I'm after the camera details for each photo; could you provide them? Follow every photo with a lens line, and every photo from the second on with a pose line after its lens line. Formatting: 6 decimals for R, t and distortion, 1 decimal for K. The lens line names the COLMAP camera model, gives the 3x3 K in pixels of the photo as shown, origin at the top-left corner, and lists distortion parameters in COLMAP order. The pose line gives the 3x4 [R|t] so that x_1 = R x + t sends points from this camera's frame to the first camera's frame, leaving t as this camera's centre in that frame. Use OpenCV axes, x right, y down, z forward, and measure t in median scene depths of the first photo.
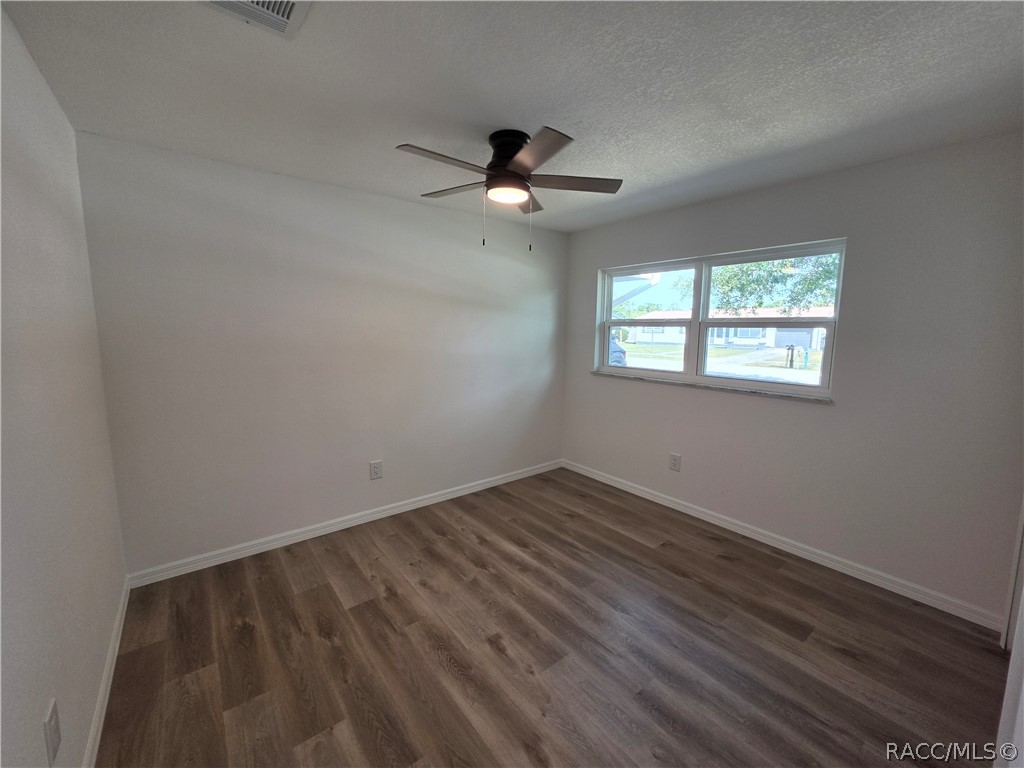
lens RADIAL K [[412.1, 0, 515.7], [0, 412.1, 380.3], [0, 0, 1]] dist [-0.005585, 0.000652]
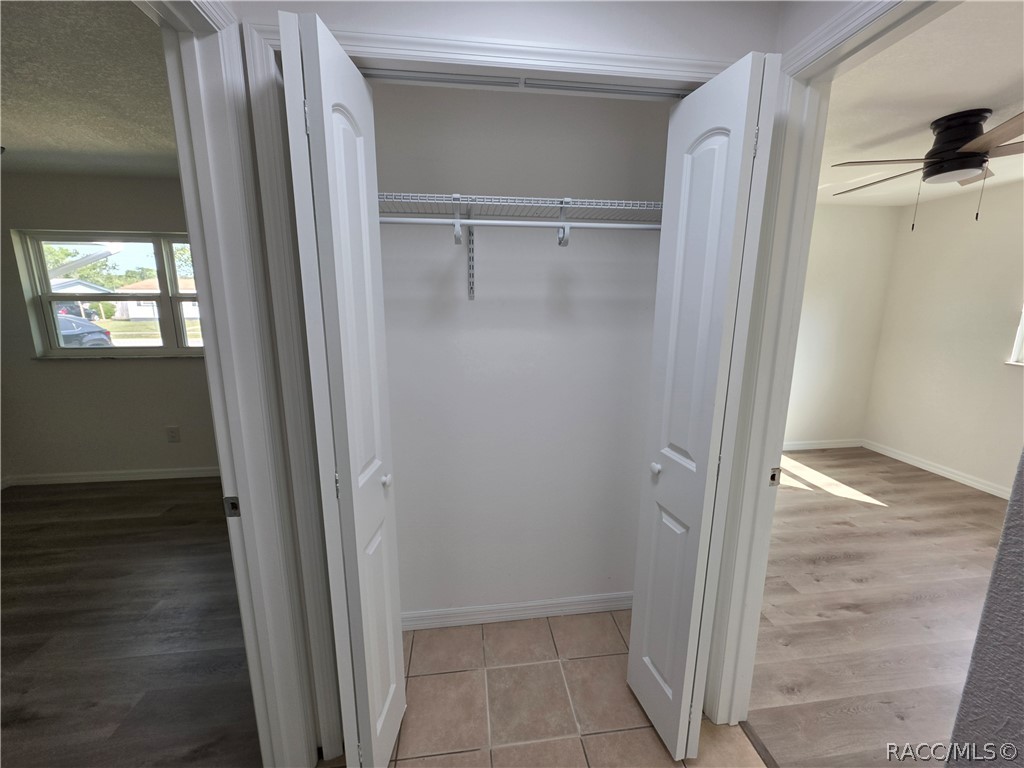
lens RADIAL K [[412.1, 0, 509.6], [0, 412.1, 384.3], [0, 0, 1]] dist [-0.005585, 0.000652]
pose [[0.522467, -0.174560, 0.834600, -0.008891], [0.110082, 0.984437, 0.136986, 0.026998], [-0.845524, 0.020304, 0.533552, -0.265063]]
